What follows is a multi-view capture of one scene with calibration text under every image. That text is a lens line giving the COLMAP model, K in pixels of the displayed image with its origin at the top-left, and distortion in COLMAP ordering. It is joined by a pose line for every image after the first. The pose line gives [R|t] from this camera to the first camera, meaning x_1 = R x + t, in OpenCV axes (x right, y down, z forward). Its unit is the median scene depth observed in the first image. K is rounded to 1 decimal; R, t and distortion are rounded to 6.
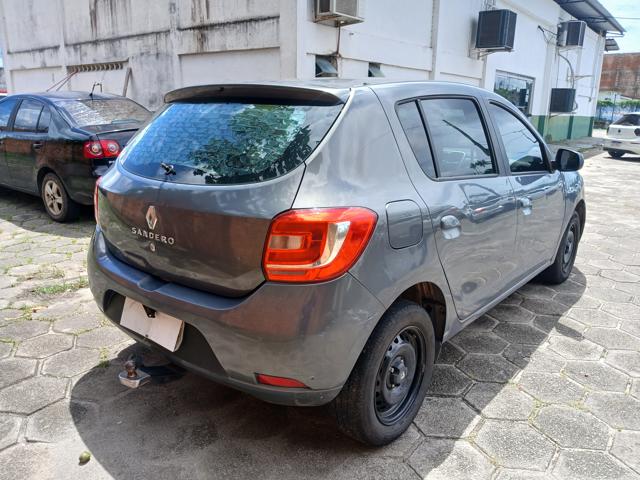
lens RADIAL K [[505.5, 0, 316.7], [0, 505.5, 236.1], [0, 0, 1]] dist [0.027145, -0.077656]
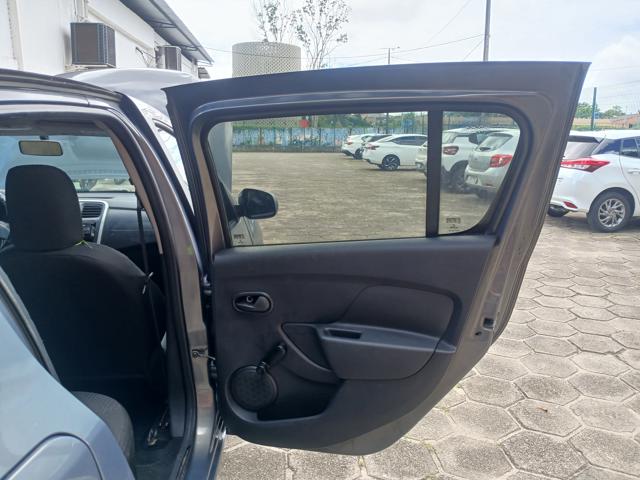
lens RADIAL K [[505.5, 0, 324.4], [0, 505.5, 234.6], [0, 0, 1]] dist [0.027145, -0.077656]
pose [[0.735550, -0.137437, 0.663383, 0.020254], [0.169202, 0.985442, 0.016551, -0.028136], [-0.656000, 0.100072, 0.748097, 0.109316]]
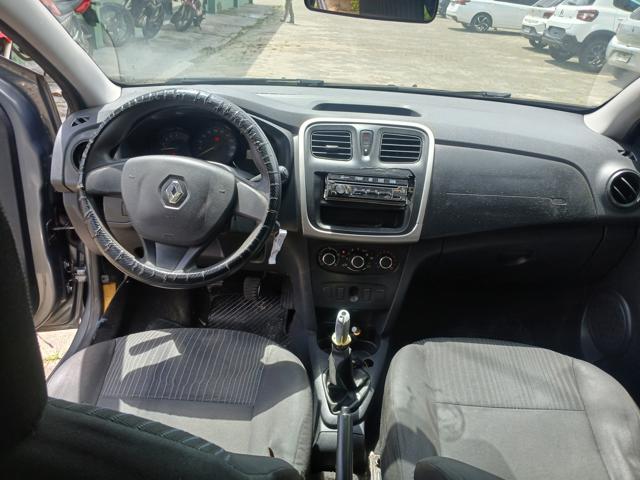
lens RADIAL K [[505.5, 0, 338.6], [0, 505.5, 236.6], [0, 0, 1]] dist [0.027145, -0.077656]
pose [[0.770962, -0.253652, 0.584191, 0.019732], [0.101240, 0.954414, 0.280793, -0.061949], [-0.628784, -0.157337, 0.761496, 0.256694]]
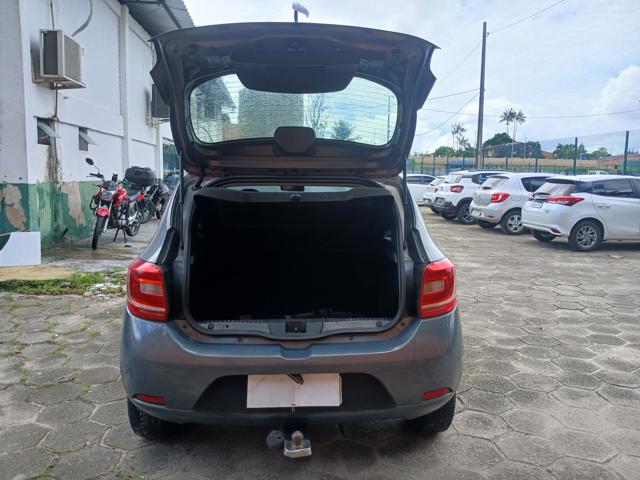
lens RADIAL K [[505.5, 0, 319.1], [0, 505.5, 233.6], [0, 0, 1]] dist [0.027145, -0.077656]
pose [[0.732466, -0.082626, 0.675771, -0.173763], [0.162078, 0.985232, -0.055212, -0.015091], [-0.661229, 0.149969, 0.735041, 0.024345]]
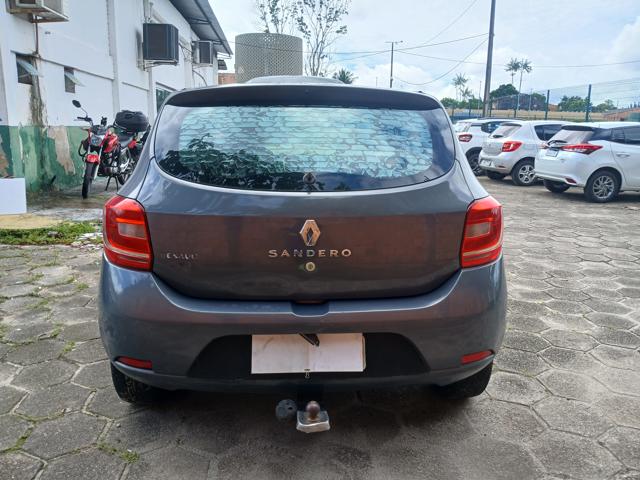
lens RADIAL K [[505.5, 0, 319.6], [0, 505.5, 236.1], [0, 0, 1]] dist [0.027145, -0.077656]
pose [[0.730851, -0.144222, 0.667126, -0.154327], [0.159694, 0.986423, 0.038301, -0.010467], [-0.663592, 0.078544, 0.743960, 0.056530]]
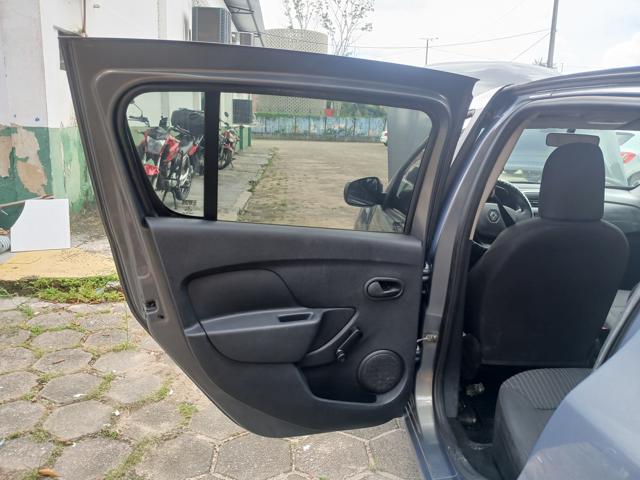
lens RADIAL K [[505.5, 0, 319.6], [0, 505.5, 234.5], [0, 0, 1]] dist [0.027145, -0.077656]
pose [[0.748676, -0.129621, 0.650140, -0.130228], [0.141162, 0.989378, 0.034701, -0.059162], [-0.647733, 0.065795, 0.759021, 0.232353]]
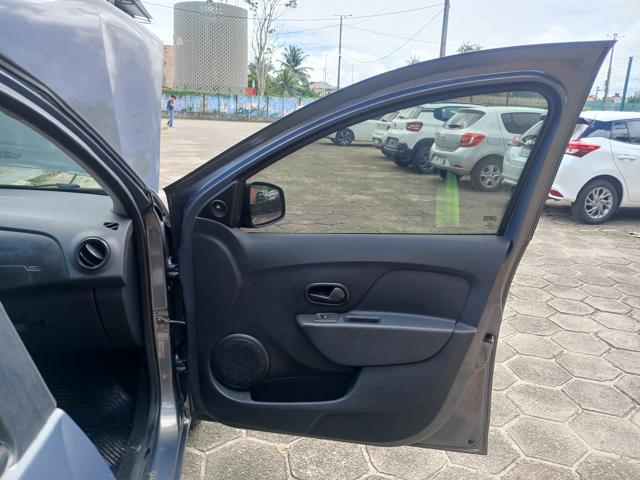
lens RADIAL K [[505.5, 0, 326.1], [0, 505.5, 236.3], [0, 0, 1]] dist [0.027145, -0.077656]
pose [[0.659102, -0.167714, 0.733114, 0.072779], [0.148772, 0.984629, 0.091500, -0.044384], [-0.737192, 0.048759, 0.673922, 0.182939]]
